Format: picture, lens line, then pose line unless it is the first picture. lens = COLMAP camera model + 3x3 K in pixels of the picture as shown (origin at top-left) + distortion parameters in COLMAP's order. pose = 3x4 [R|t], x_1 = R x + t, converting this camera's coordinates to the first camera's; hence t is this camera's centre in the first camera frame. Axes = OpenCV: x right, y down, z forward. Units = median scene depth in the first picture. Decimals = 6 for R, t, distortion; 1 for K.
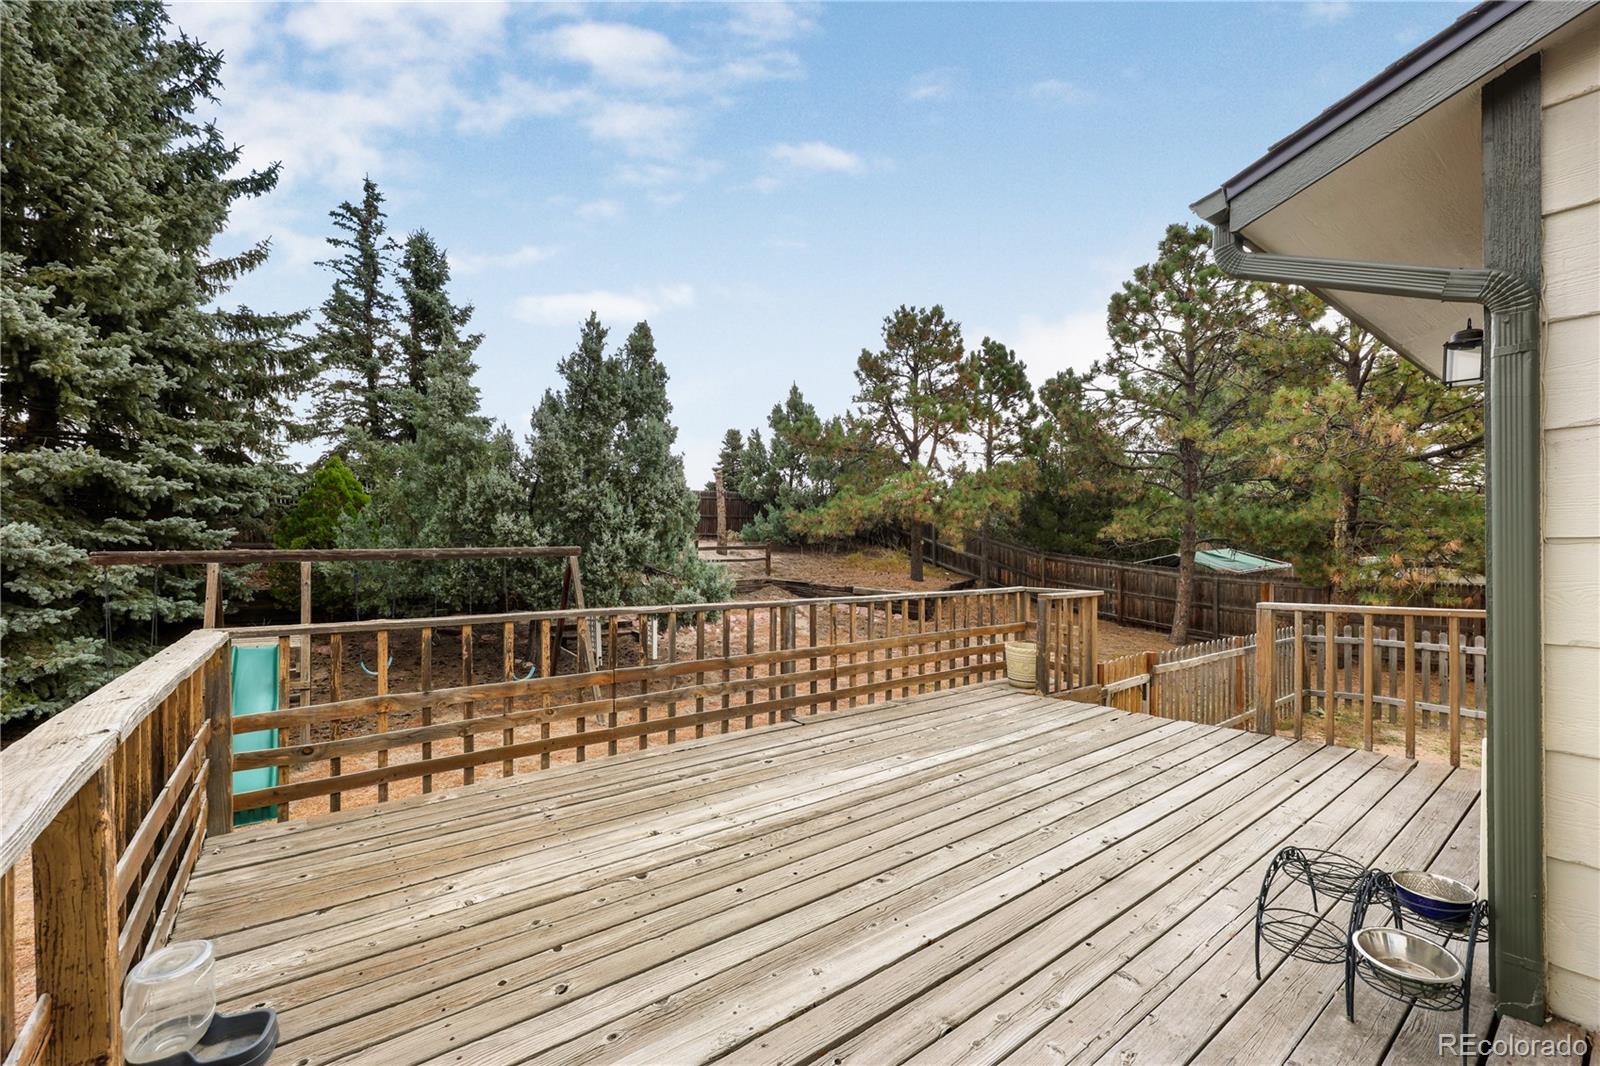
lens RADIAL K [[641.8, 0, 800.0], [0, 641.8, 545.2], [0, 0, 1]] dist [0.001296, -0.000269]
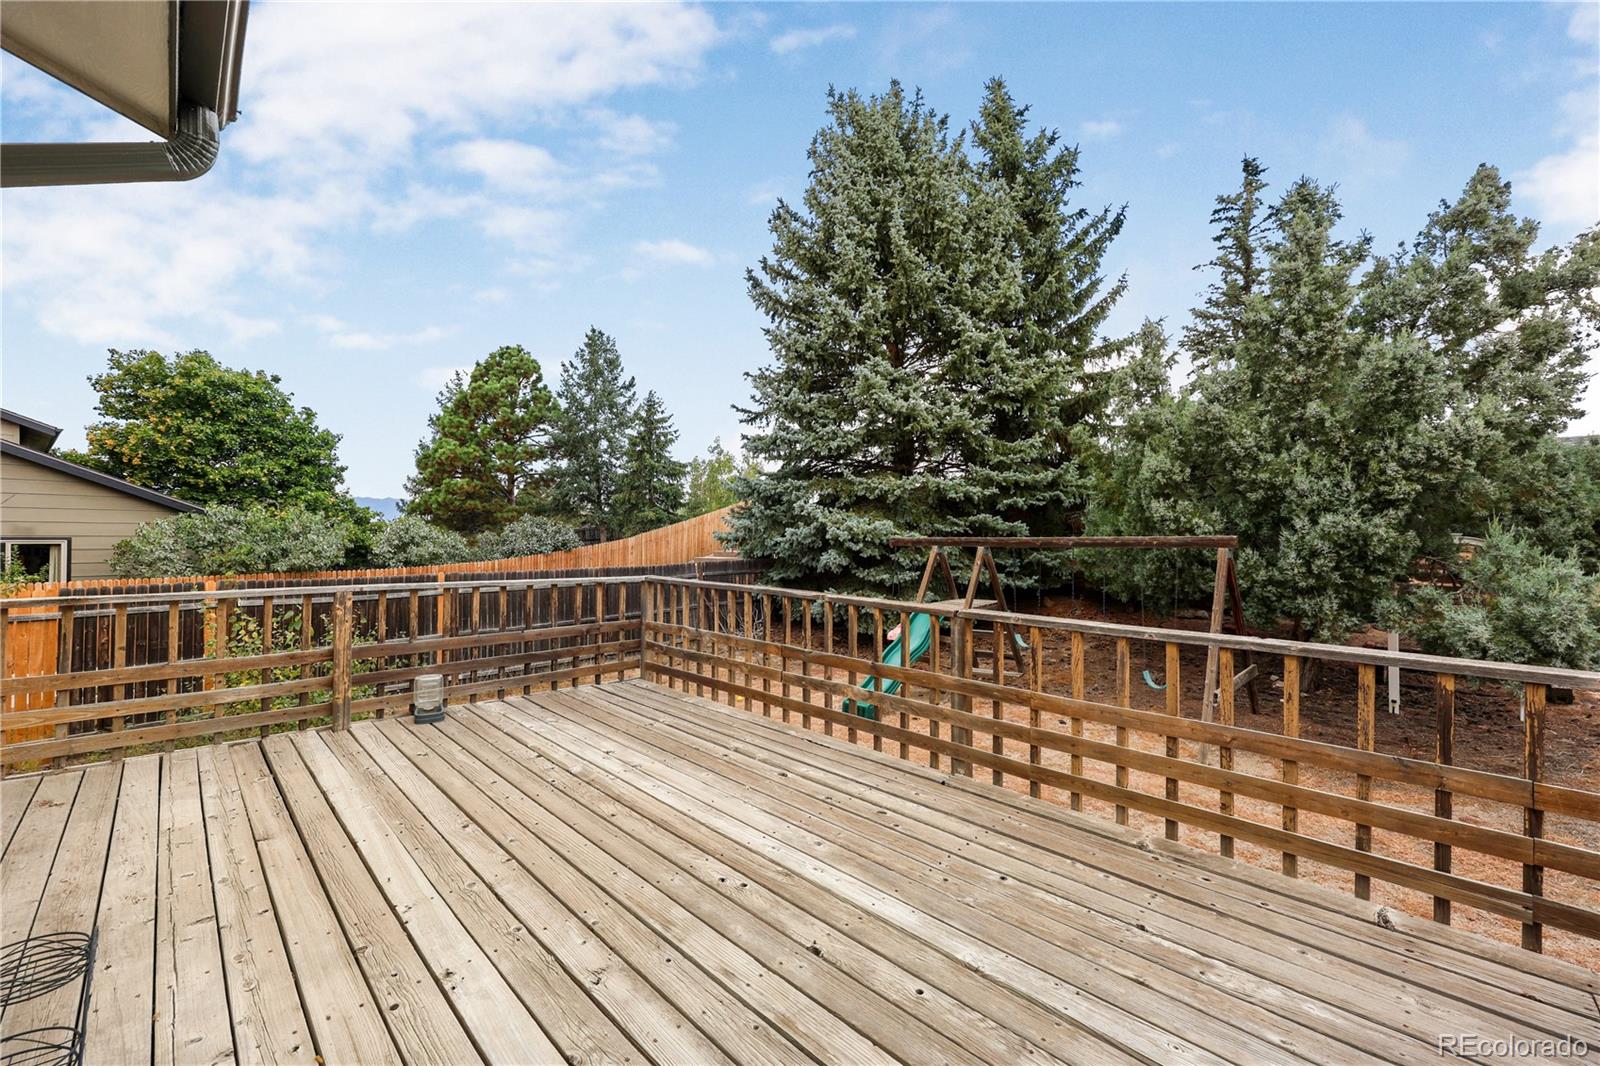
lens RADIAL K [[641.8, 0, 802.1], [0, 641.8, 522.2], [0, 0, 1]] dist [0.001296, -0.000269]
pose [[0.145163, -0.016172, -0.989276, 0.866844], [-0.001595, 0.999861, -0.016579, -0.002161], [0.989407, 0.003984, 0.145117, 0.910265]]
